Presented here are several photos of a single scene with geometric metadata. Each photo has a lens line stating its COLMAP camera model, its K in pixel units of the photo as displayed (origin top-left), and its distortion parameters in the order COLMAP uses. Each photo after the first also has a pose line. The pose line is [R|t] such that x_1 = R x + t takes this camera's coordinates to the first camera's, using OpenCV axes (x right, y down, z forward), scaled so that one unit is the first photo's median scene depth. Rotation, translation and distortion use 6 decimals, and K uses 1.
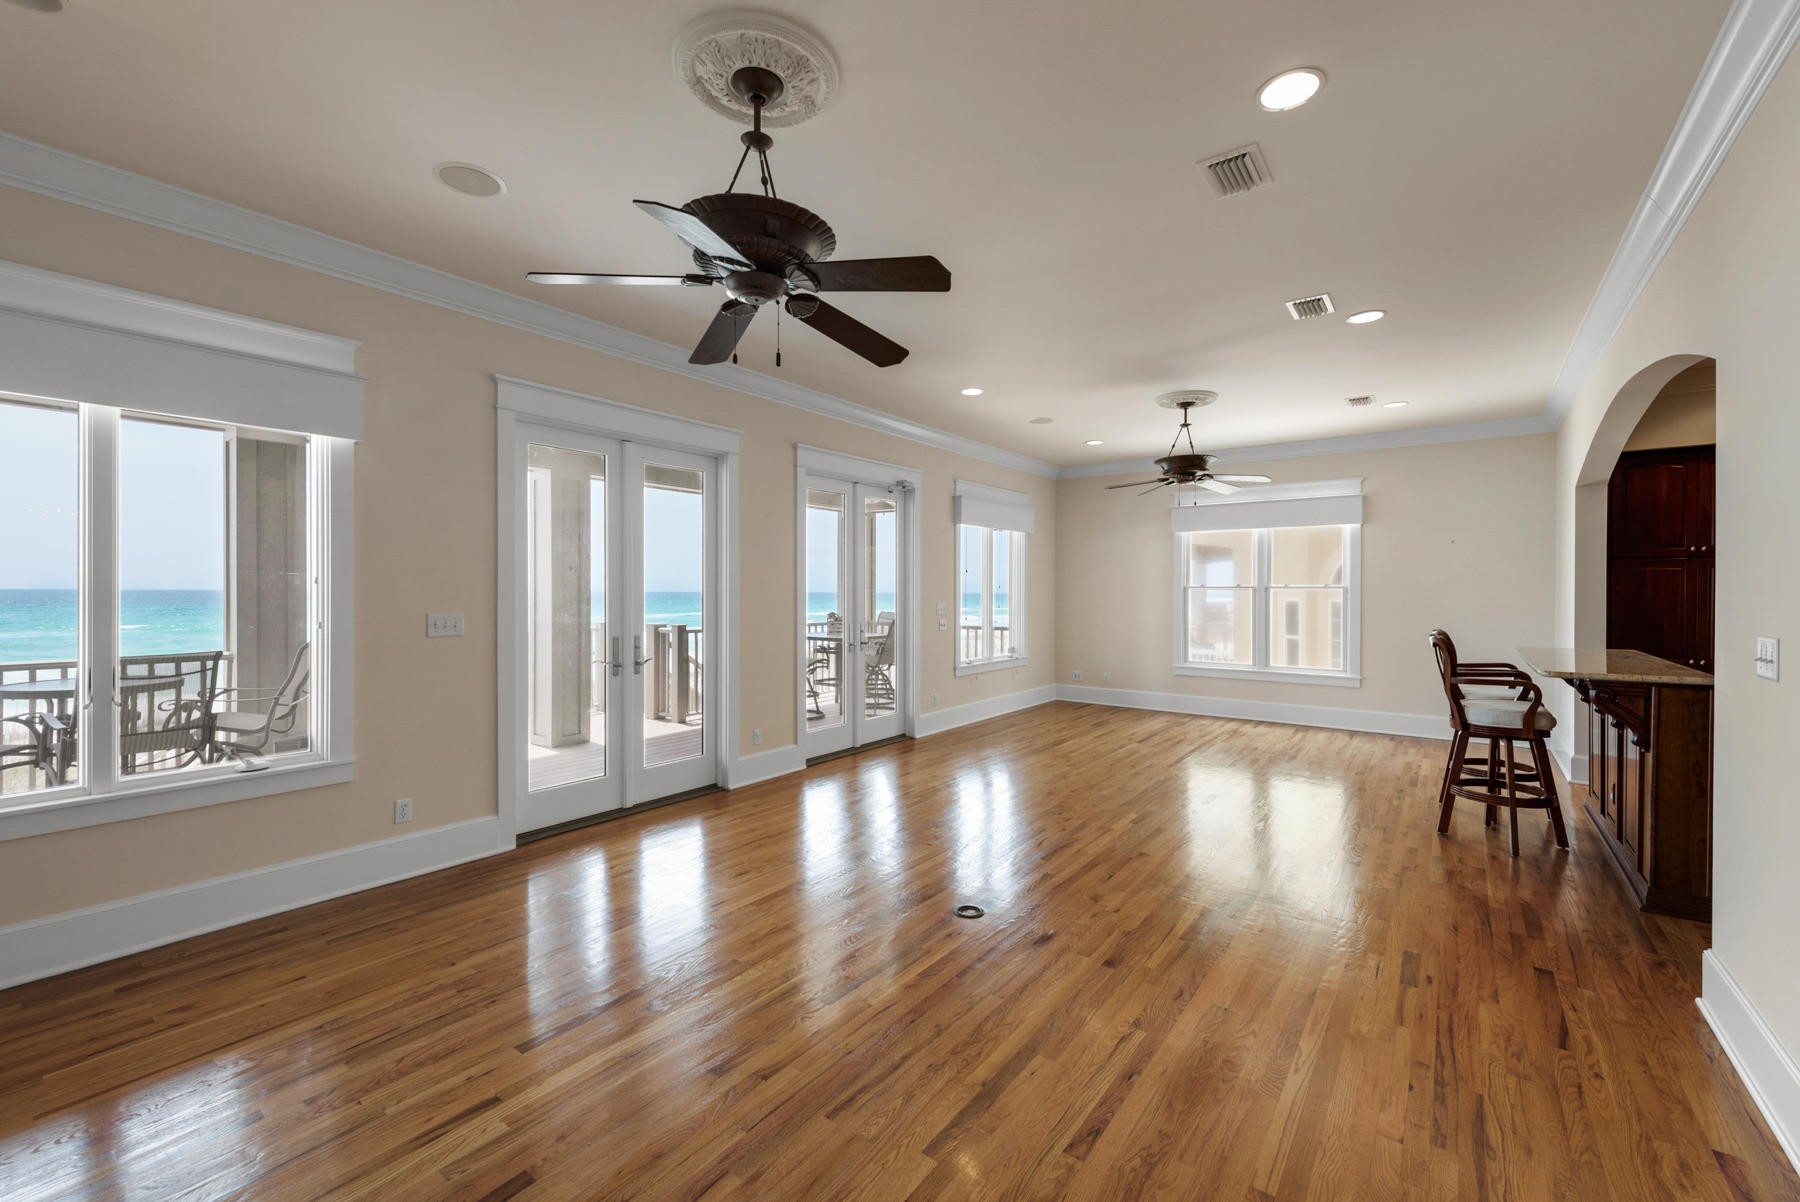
lens RADIAL K [[730.8, 0, 900.0], [0, 730.8, 601.0], [0, 0, 1]] dist [0.000095, -0.003768]
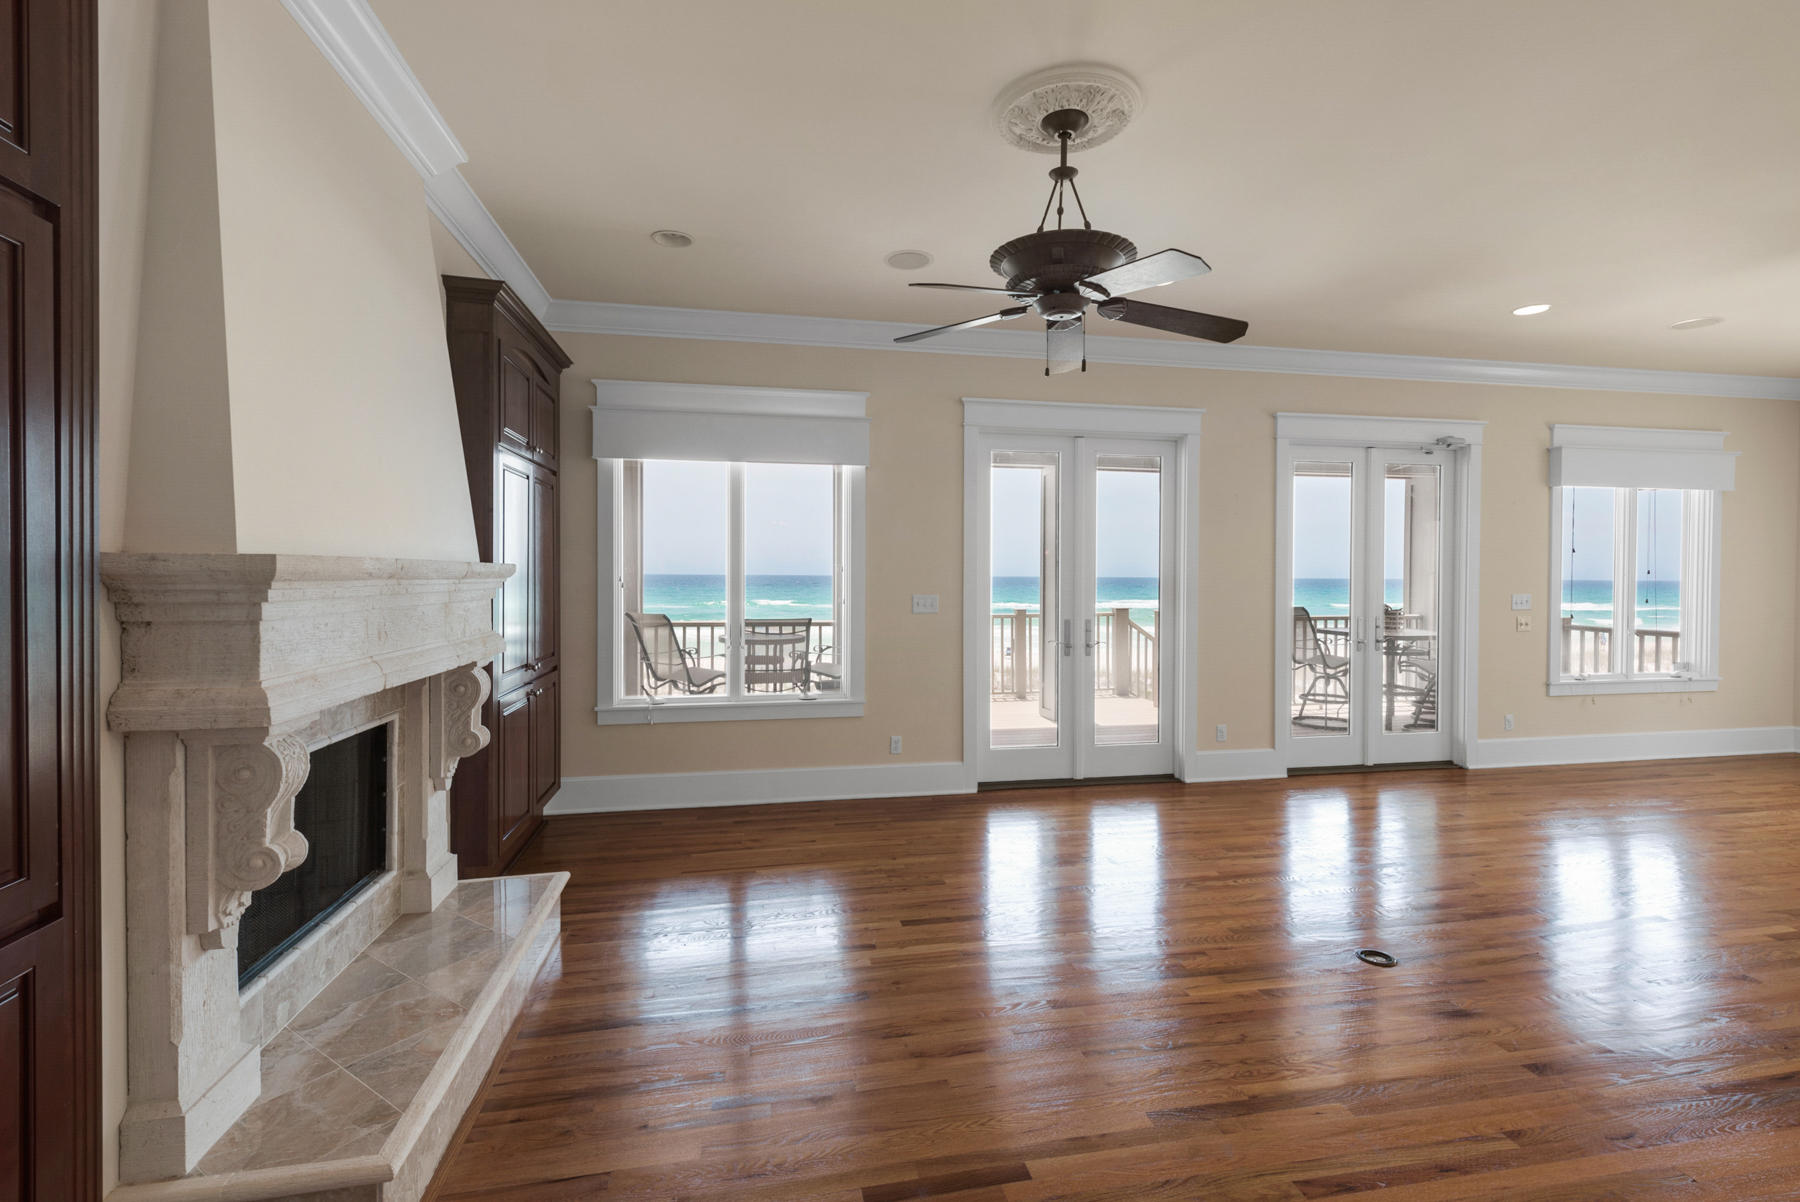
lens RADIAL K [[789.4, 0, 900.0], [0, 789.4, 601.0], [0, 0, 1]] dist [0.001549, -0.010834]
pose [[0.736464, 0.021630, -0.676131, 0.213191], [-0.010992, 0.999739, 0.020010, 0.000457], [0.676387, -0.007305, 0.736510, -0.028146]]
